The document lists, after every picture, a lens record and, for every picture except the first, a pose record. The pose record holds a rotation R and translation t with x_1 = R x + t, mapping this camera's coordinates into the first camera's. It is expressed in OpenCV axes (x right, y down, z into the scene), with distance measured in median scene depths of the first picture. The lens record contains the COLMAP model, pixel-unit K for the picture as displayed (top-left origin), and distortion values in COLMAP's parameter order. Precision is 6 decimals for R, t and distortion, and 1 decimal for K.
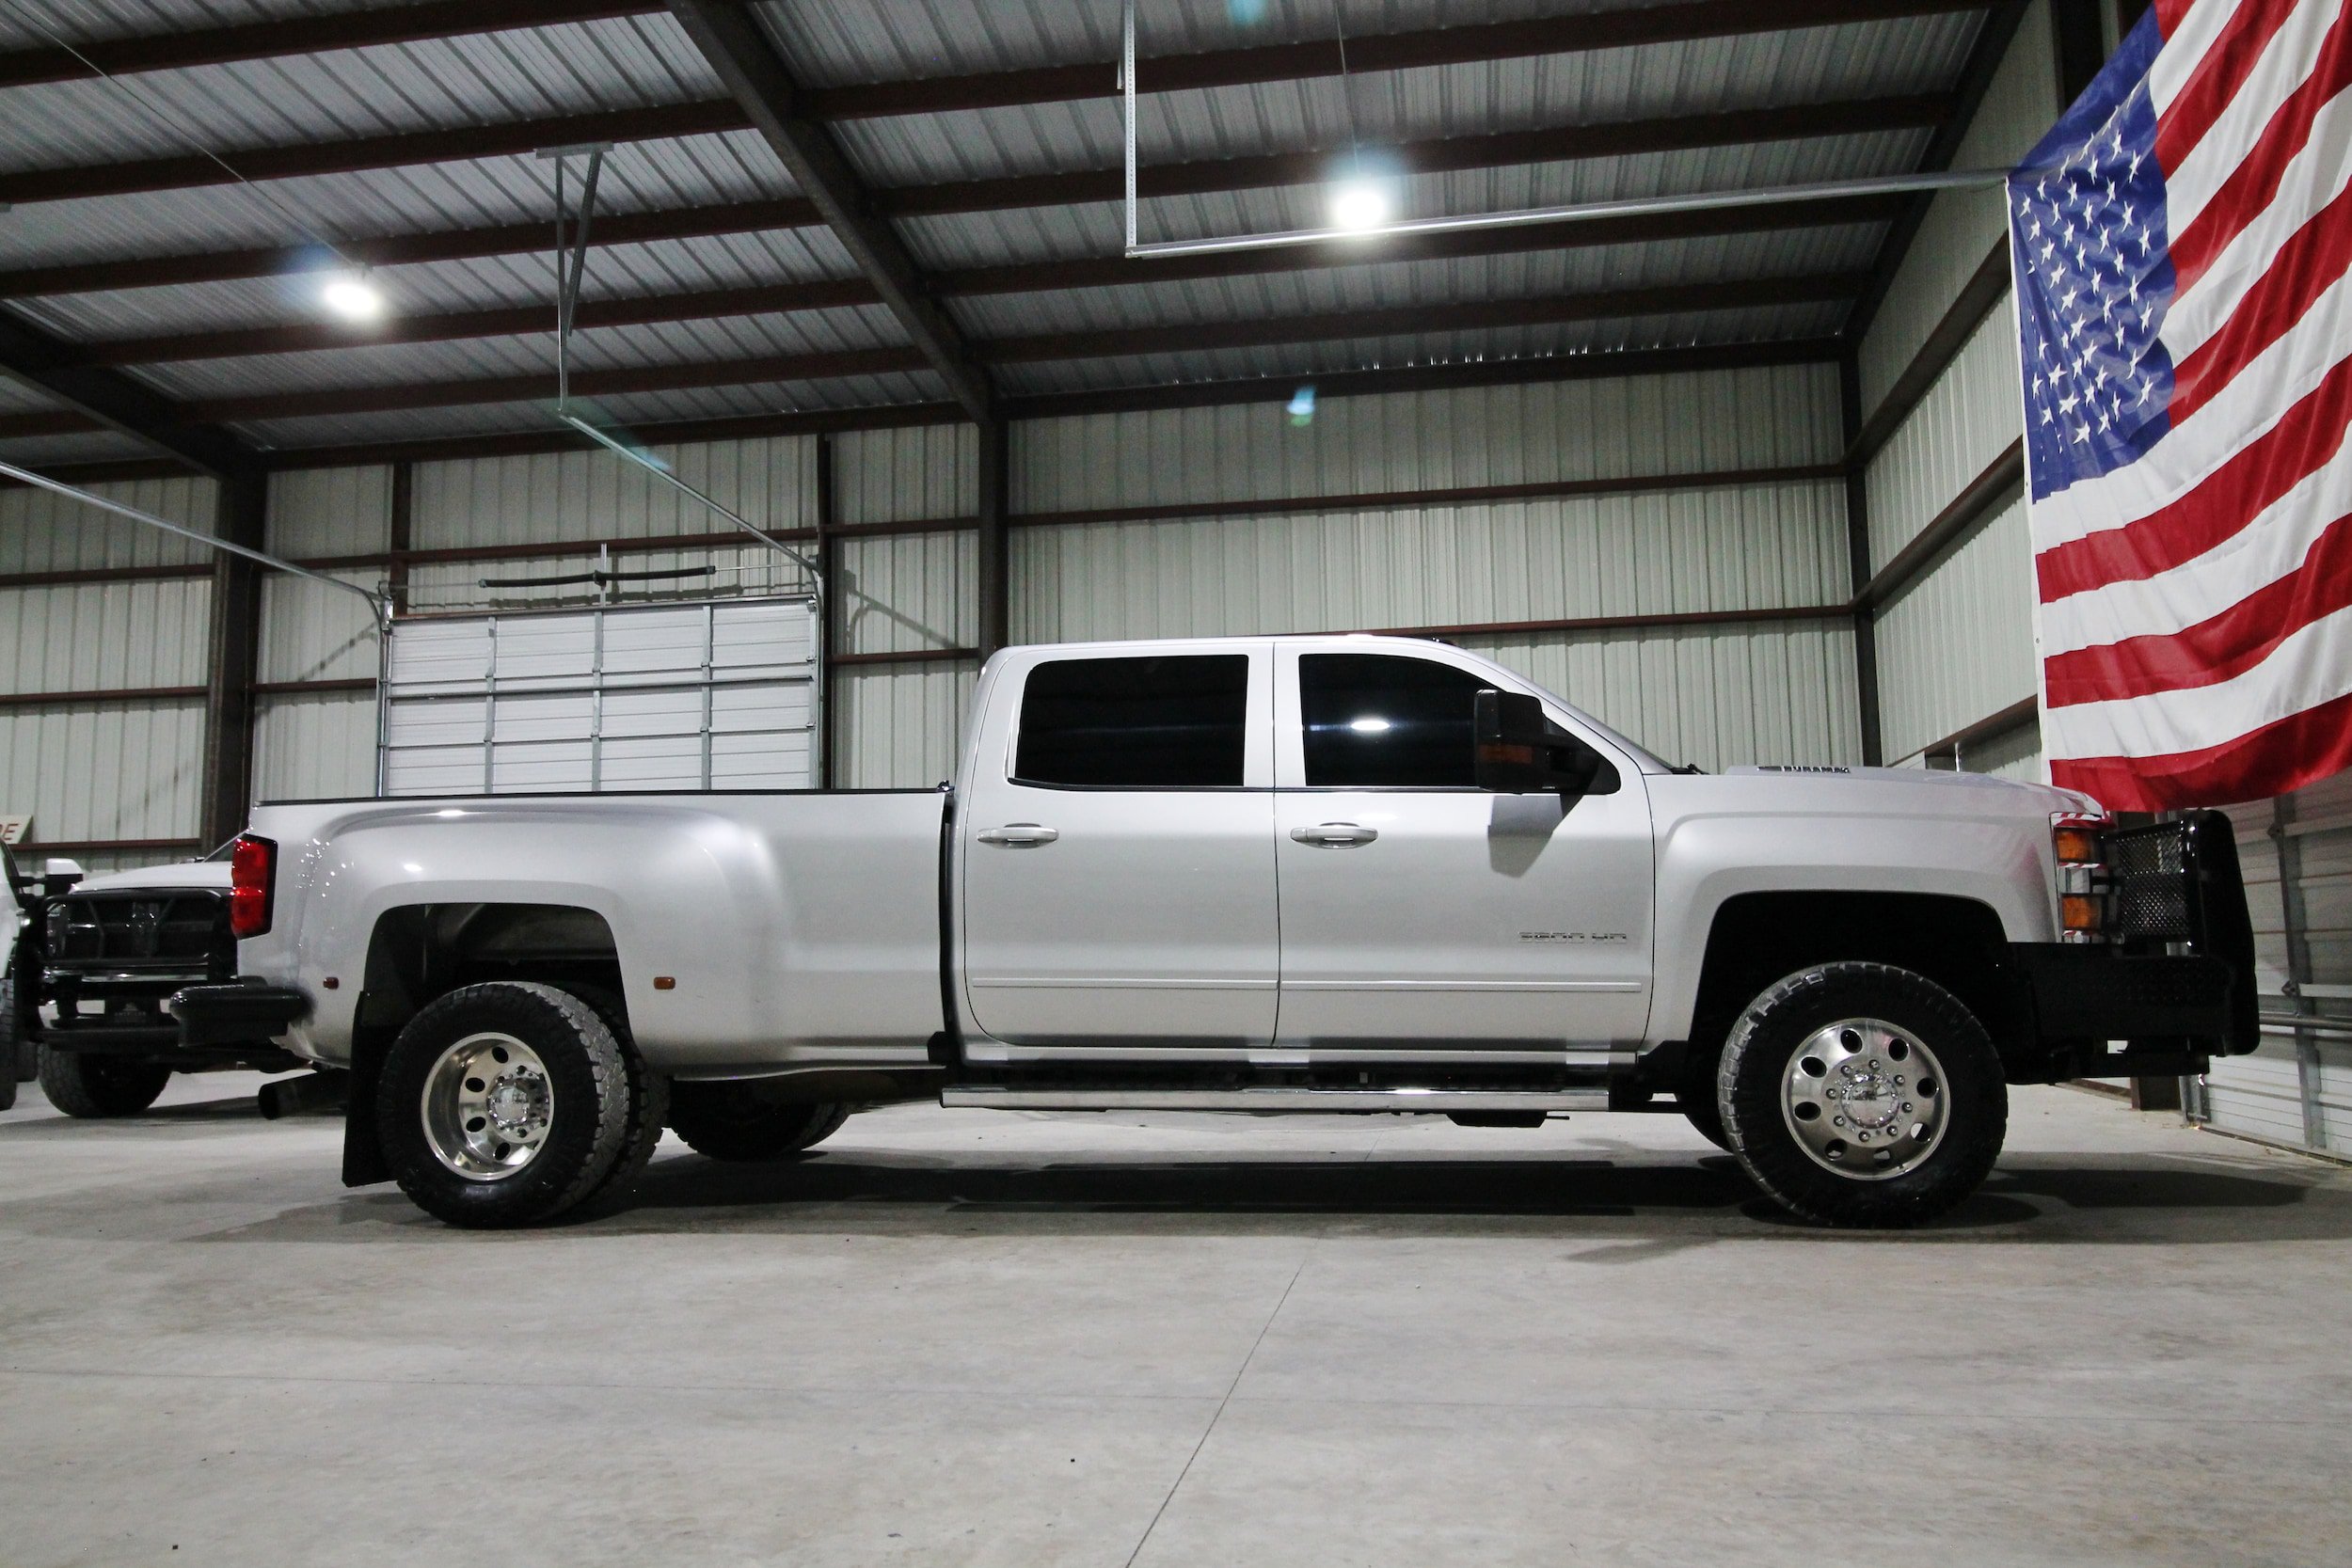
lens RADIAL K [[1762.7, 0, 1186.2], [0, 1762.7, 775.9], [0, 0, 1]] dist [0.009477, -0.006177]
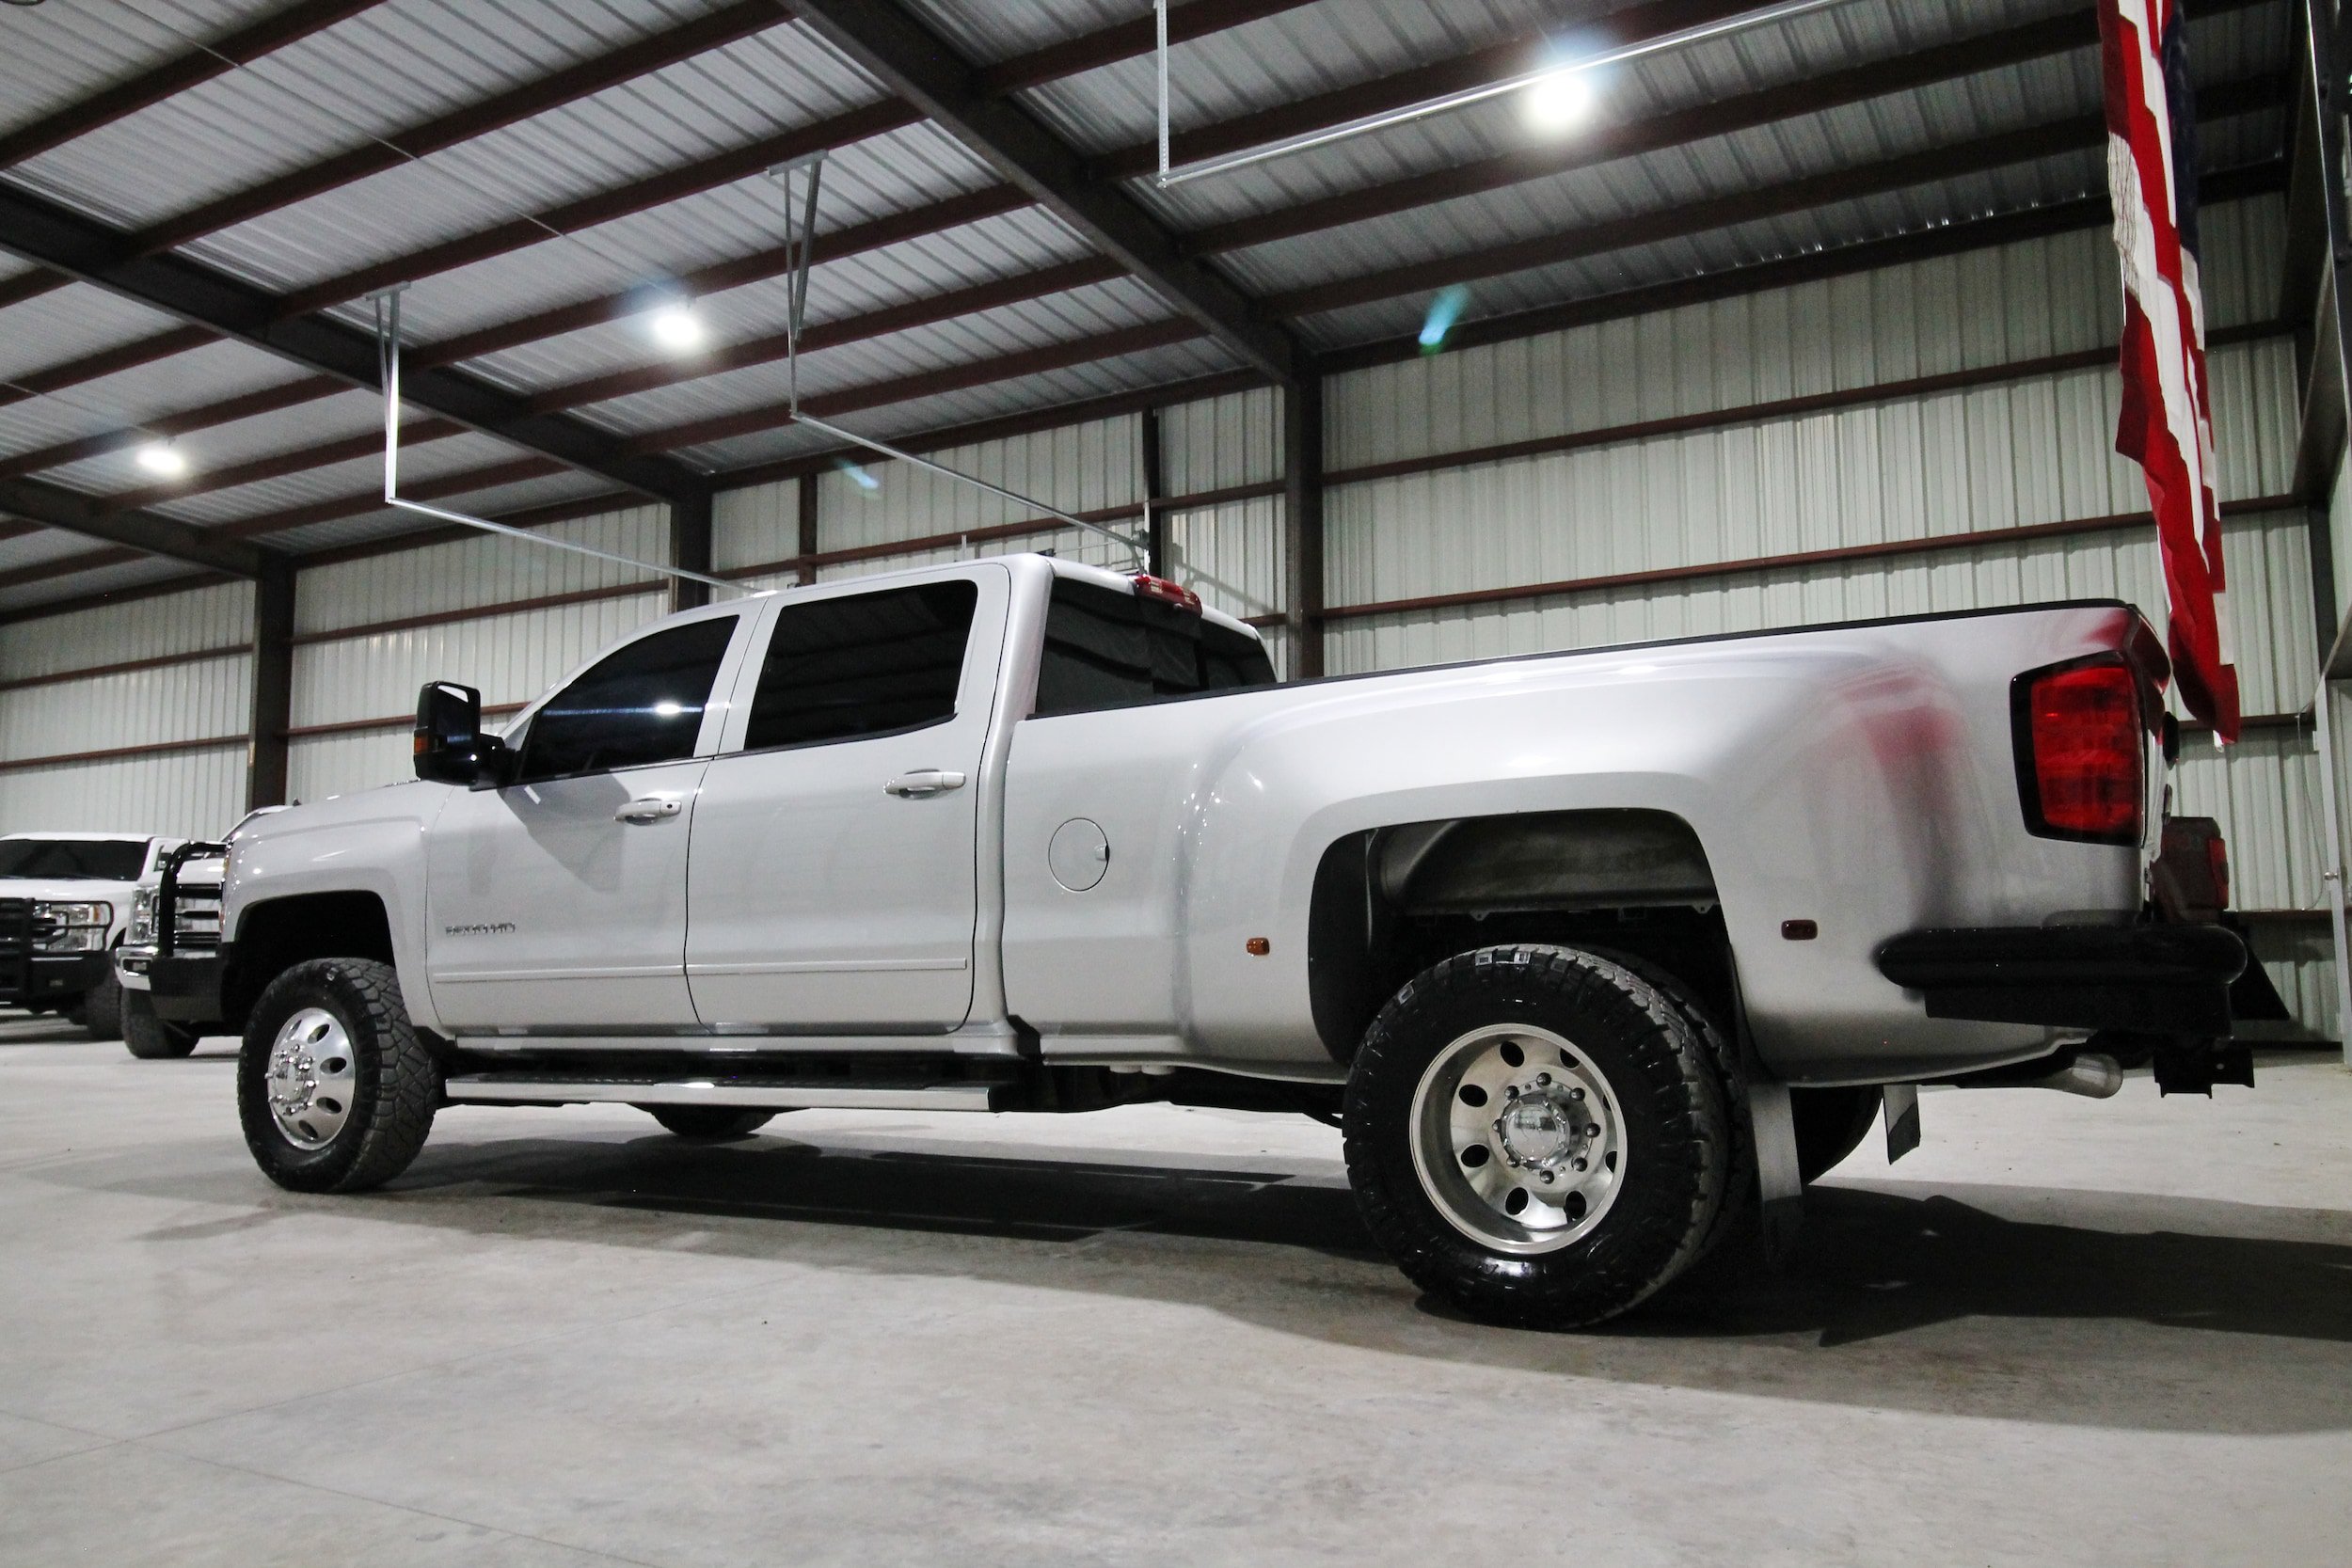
lens RADIAL K [[1733.0, 0, 1190.2], [0, 1733.0, 777.8], [0, 0, 1]] dist [0.007507, -0.000042]
pose [[0.934511, -0.025618, -0.355011, 0.182543], [0.032440, 0.999385, 0.013277, 0.005200], [0.354453, -0.023925, 0.934768, 0.081638]]
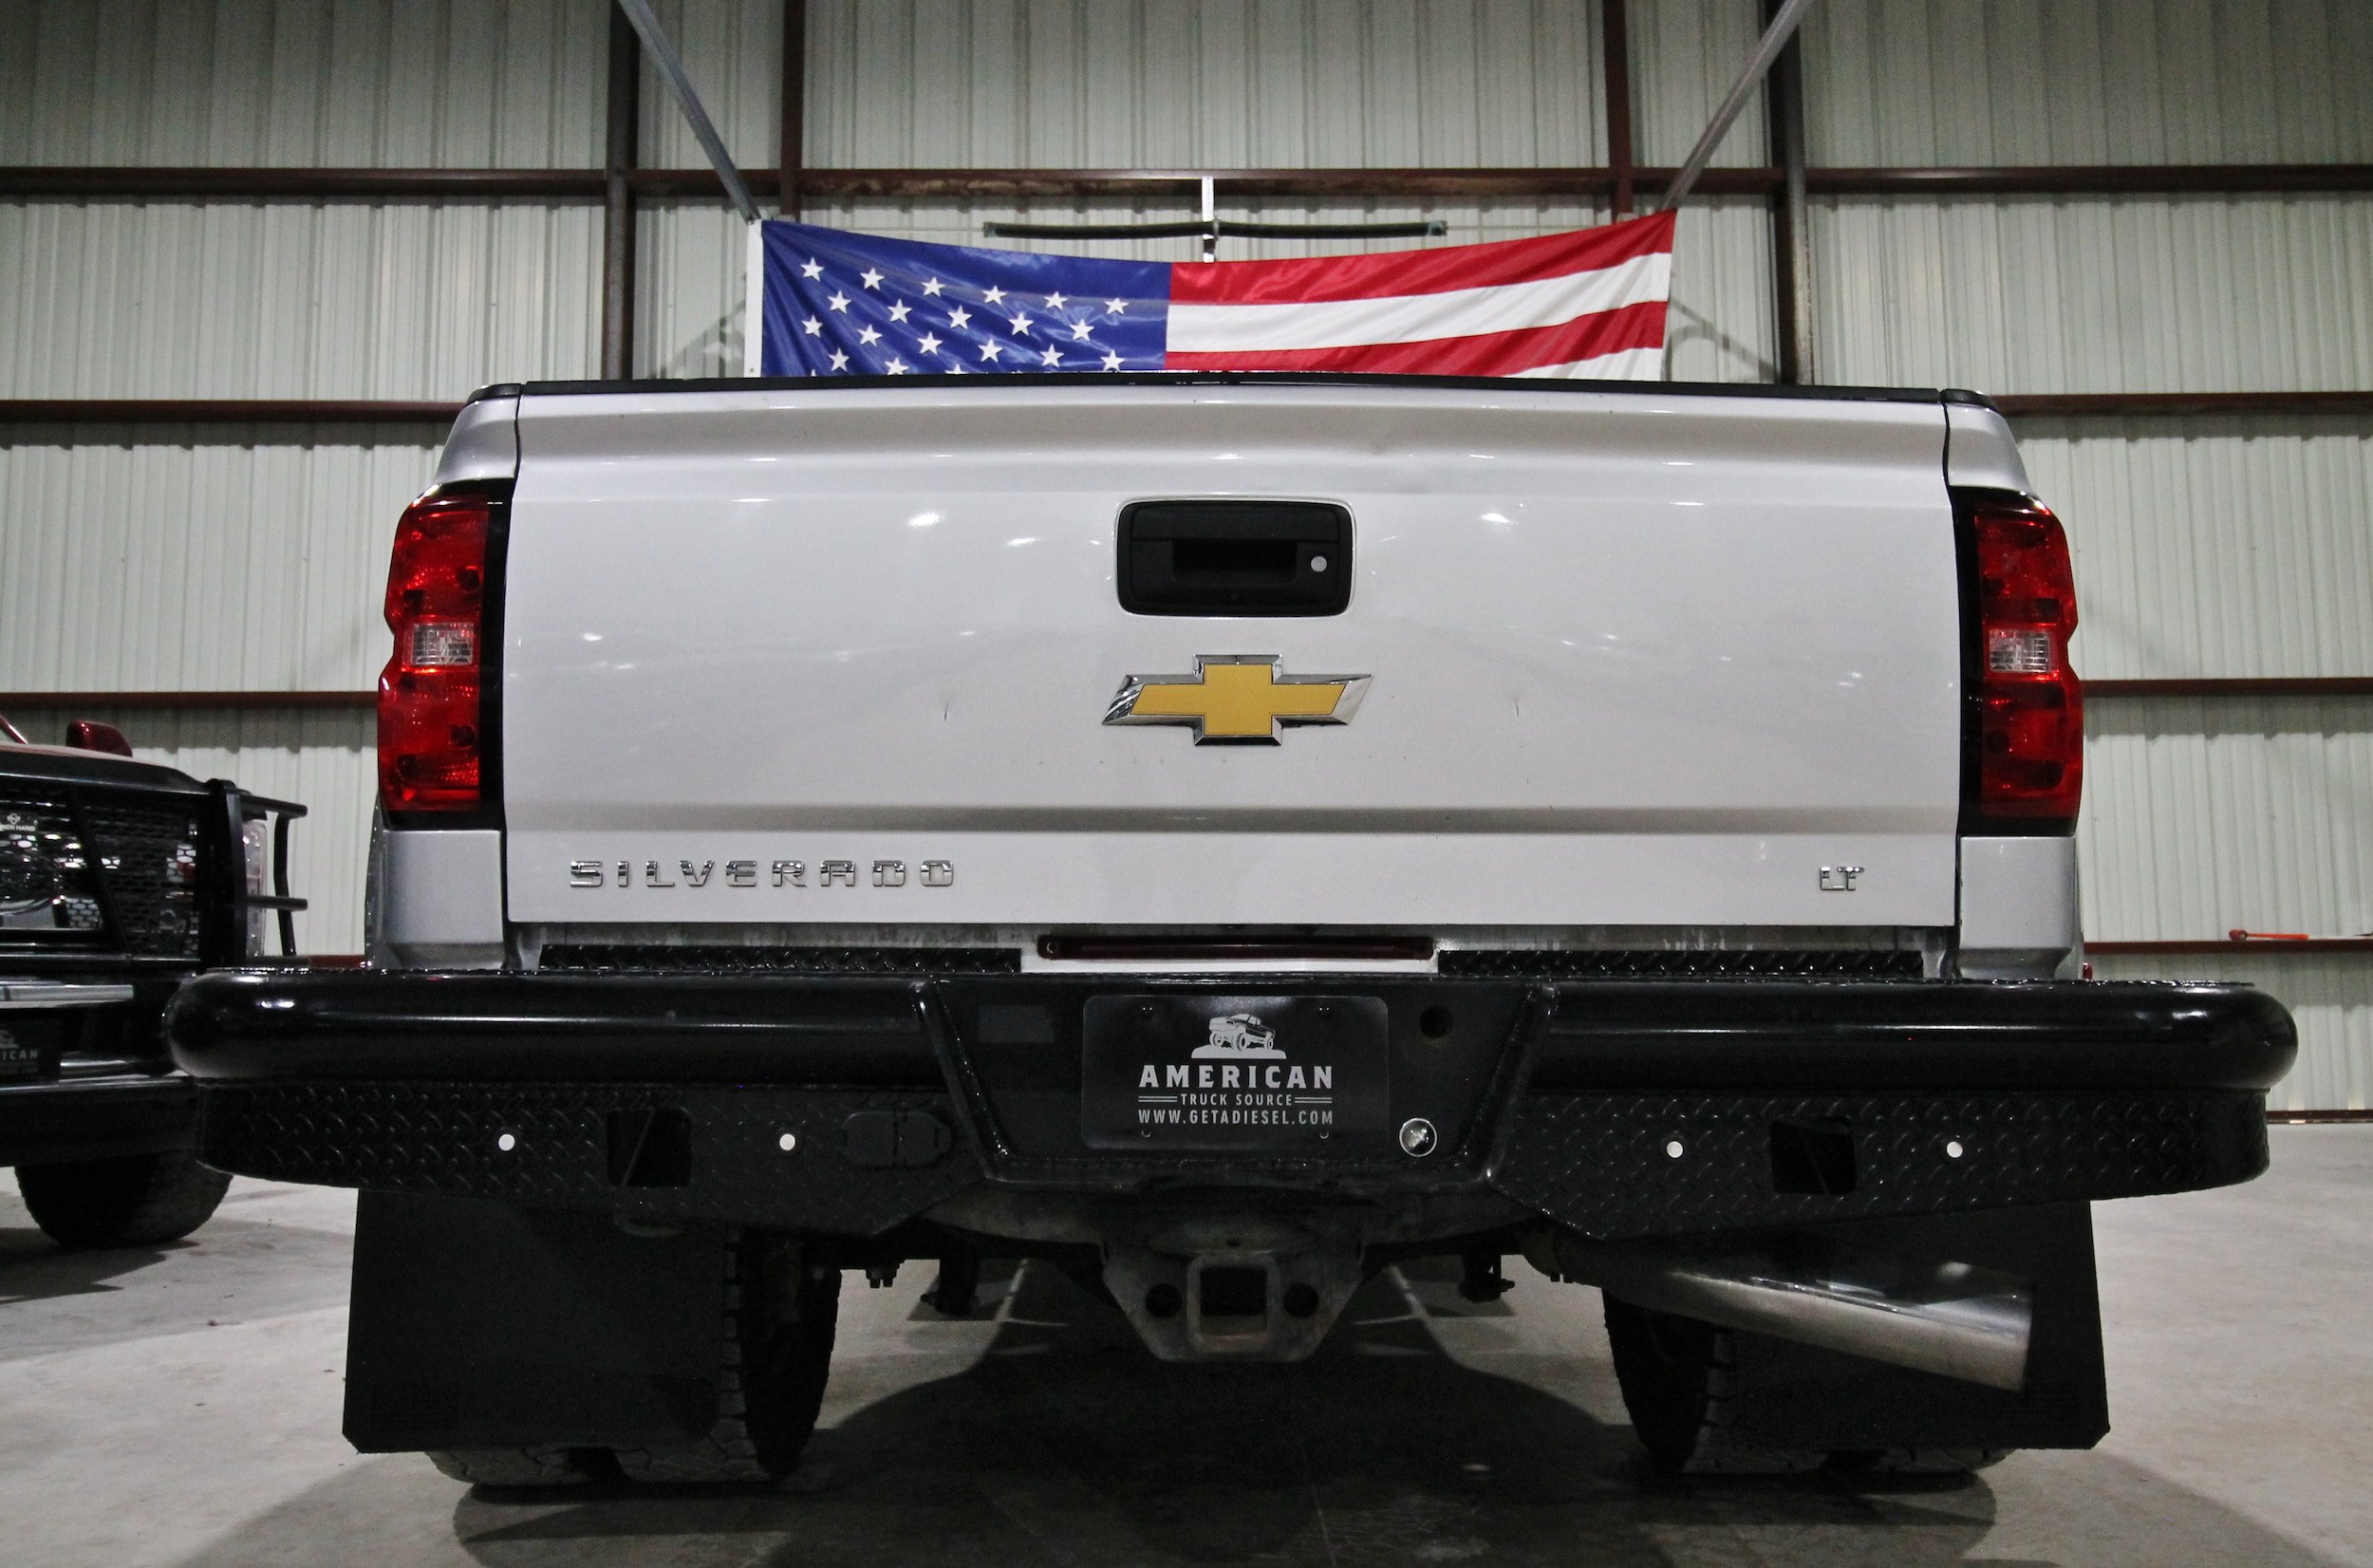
lens RADIAL K [[1889.1, 0, 1204.1], [0, 1889.1, 786.7], [0, 0, 1]] dist [0.009986, -0.000285]
pose [[-0.178787, 0.119223, 0.976638, -0.339196], [-0.096661, 0.985701, -0.138024, 0.060988], [-0.979128, -0.119079, -0.164706, 0.496228]]
